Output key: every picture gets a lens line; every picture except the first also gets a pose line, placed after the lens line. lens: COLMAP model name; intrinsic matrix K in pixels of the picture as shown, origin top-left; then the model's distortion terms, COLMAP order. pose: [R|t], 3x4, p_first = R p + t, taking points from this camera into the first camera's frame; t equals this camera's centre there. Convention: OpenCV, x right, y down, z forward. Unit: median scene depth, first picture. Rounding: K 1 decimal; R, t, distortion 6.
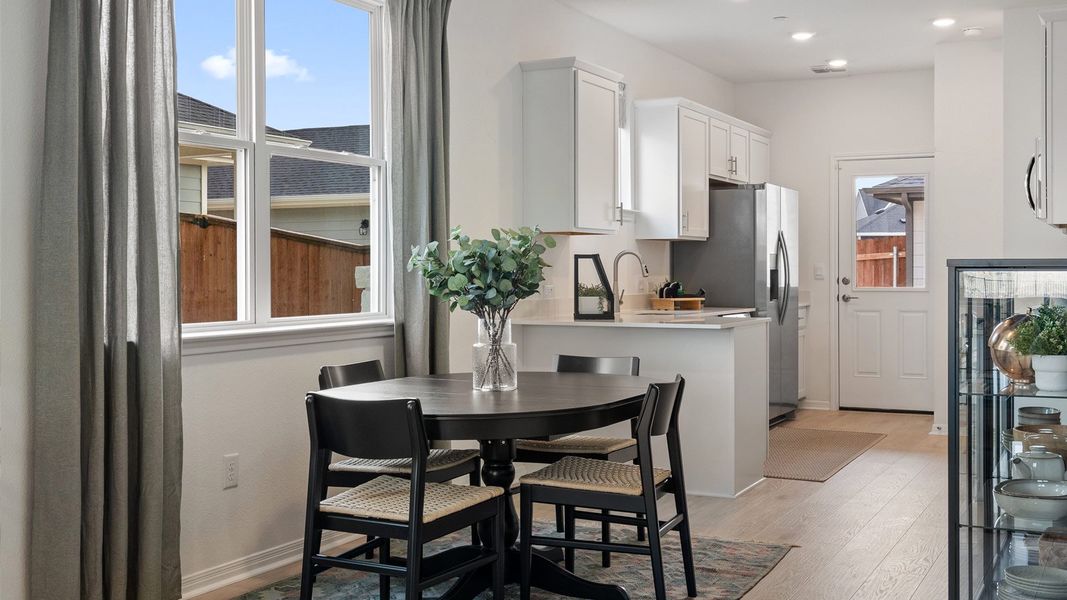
lens RADIAL K [[1175.1, 0, 532.8], [0, 1175.1, 296.7], [0, 0, 1]] dist [0.016575, 0.000000]
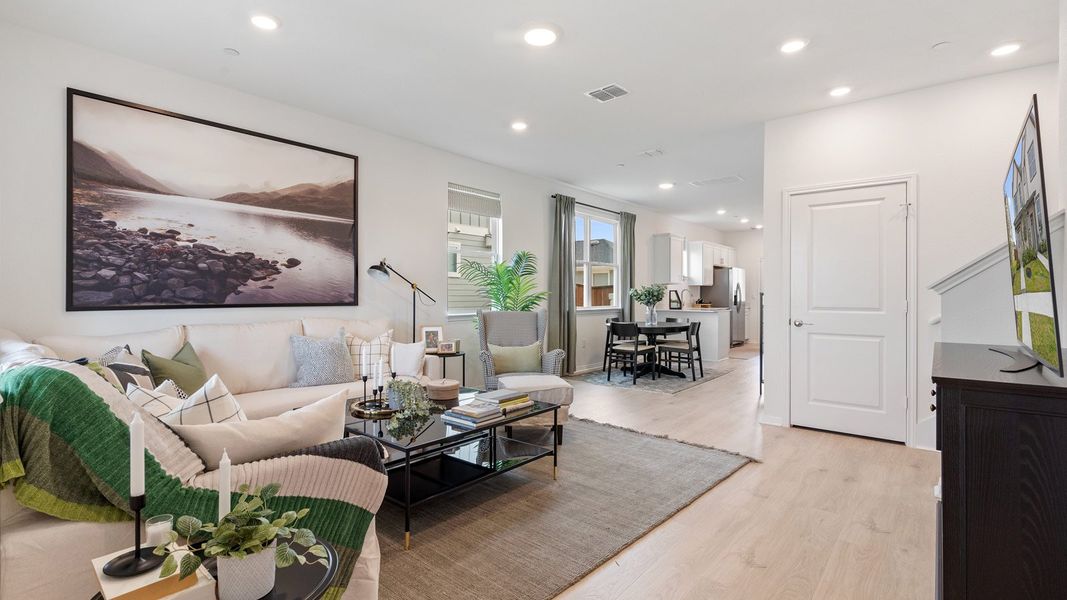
lens RADIAL K [[498.7, 0, 535.7], [0, 498.7, 296.7], [0, 0, 1]] dist [-0.001326, -0.000031]
pose [[0.977566, 0.007325, -0.210504, -0.046425], [-0.011471, 0.999763, -0.018484, 0.016047], [0.210319, 0.020484, 0.977418, -0.581673]]
